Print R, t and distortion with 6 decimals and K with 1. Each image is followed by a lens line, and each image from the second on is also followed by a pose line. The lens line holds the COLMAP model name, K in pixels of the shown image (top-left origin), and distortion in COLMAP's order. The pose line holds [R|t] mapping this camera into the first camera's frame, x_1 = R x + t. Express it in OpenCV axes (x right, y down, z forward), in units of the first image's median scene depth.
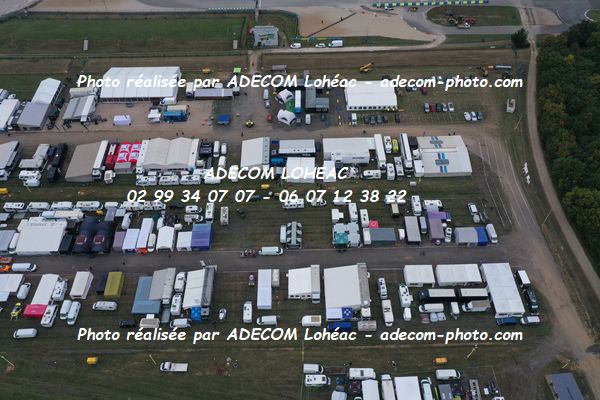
lens RADIAL K [[465.8, 0, 300.5], [0, 465.8, 205.4], [0, 0, 1]] dist [0.022735, -0.000463]
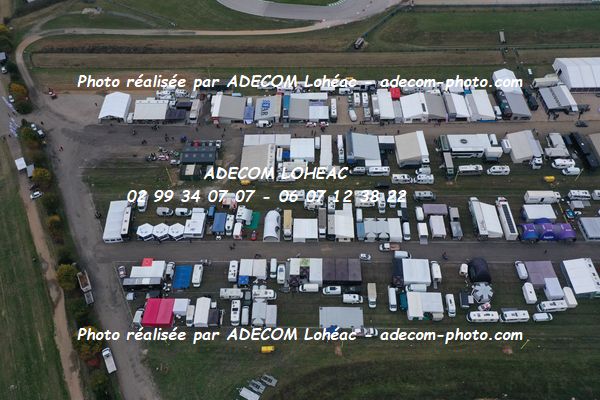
lens RADIAL K [[479.9, 0, 300.0], [0, 479.9, 200.0], [0, 0, 1]] dist [0.014637, 0.003376]
pose [[0.999637, 0.011997, -0.024107, -1.064248], [-0.012487, 0.999716, -0.020288, 0.038918], [0.023857, 0.020582, 0.999503, -0.033931]]
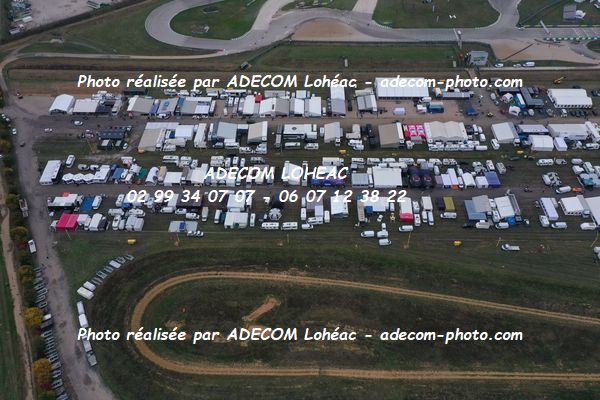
lens RADIAL K [[479.9, 0, 300.0], [0, 479.9, 200.0], [0, 0, 1]] dist [0.014637, 0.003376]
pose [[0.999381, 0.026077, -0.023607, -0.682751], [-0.028274, 0.994776, -0.098091, 0.259715], [0.020926, 0.098698, 0.994897, -0.483362]]
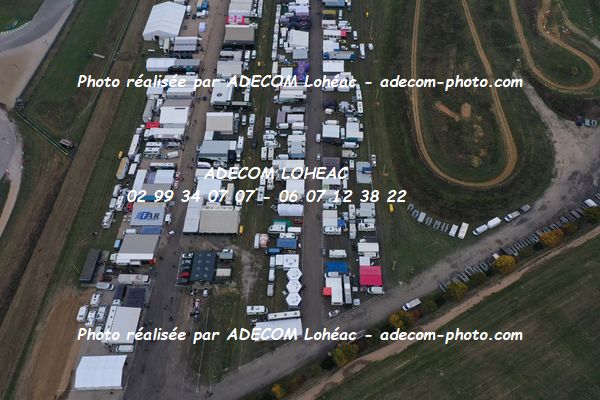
lens RADIAL K [[465.8, 0, 300.5], [0, 465.8, 205.4], [0, 0, 1]] dist [0.022735, -0.000463]
pose [[0.031383, -0.794913, 0.605911, -1.797597], [0.792141, 0.389467, 0.469924, -0.431909], [-0.609531, 0.465219, 0.641906, 0.140360]]
